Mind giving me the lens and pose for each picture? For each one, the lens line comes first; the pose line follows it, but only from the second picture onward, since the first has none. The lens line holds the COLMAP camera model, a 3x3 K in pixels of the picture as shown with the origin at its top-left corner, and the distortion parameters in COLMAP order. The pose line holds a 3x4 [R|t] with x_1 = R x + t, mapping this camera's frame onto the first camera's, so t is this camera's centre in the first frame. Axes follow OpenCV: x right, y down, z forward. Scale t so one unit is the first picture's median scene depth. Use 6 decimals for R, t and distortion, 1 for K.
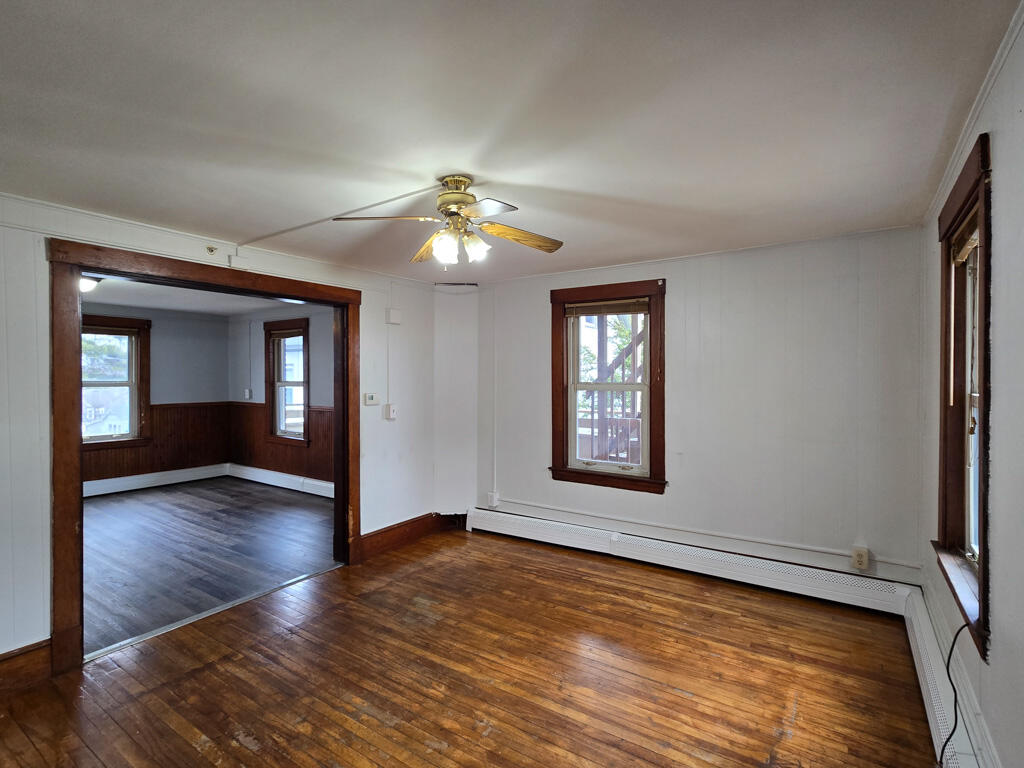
lens RADIAL K [[503.7, 0, 512.0], [0, 503.7, 384.0], [0, 0, 1]] dist [0.000623, 0.000120]
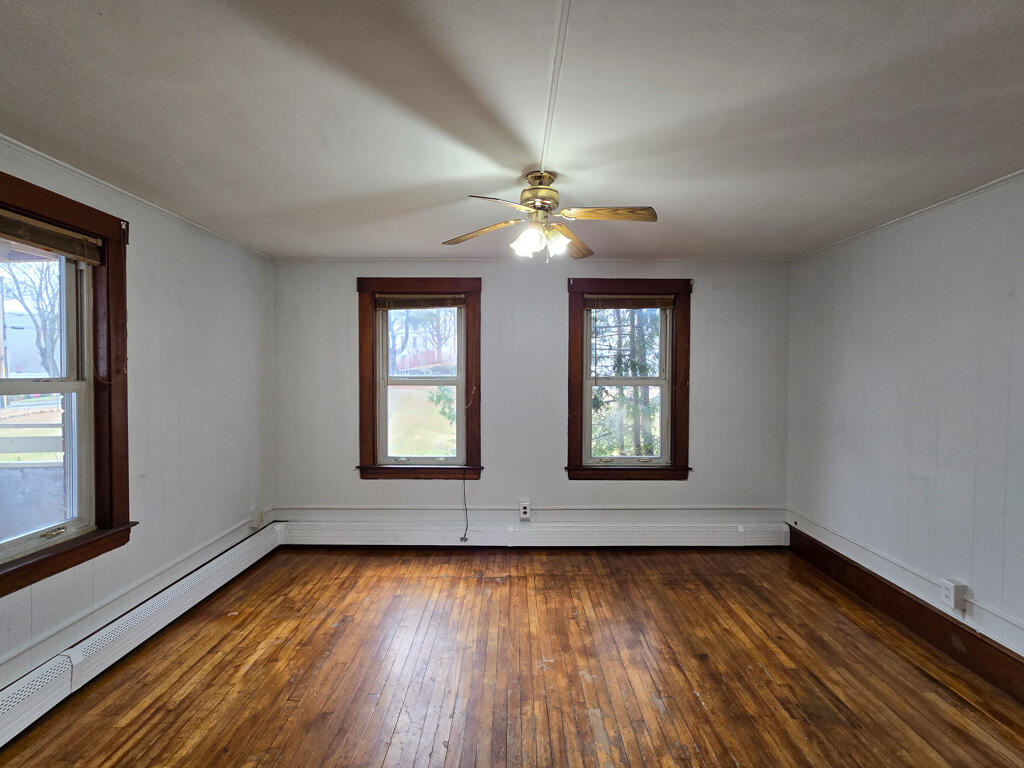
lens RADIAL K [[503.7, 0, 512.0], [0, 503.7, 384.0], [0, 0, 1]] dist [0.000623, 0.000120]
pose [[-0.566519, -0.017194, 0.823869, -0.813945], [0.004895, 0.999694, 0.024230, -0.010152], [-0.824034, 0.017760, -0.566262, 1.434447]]
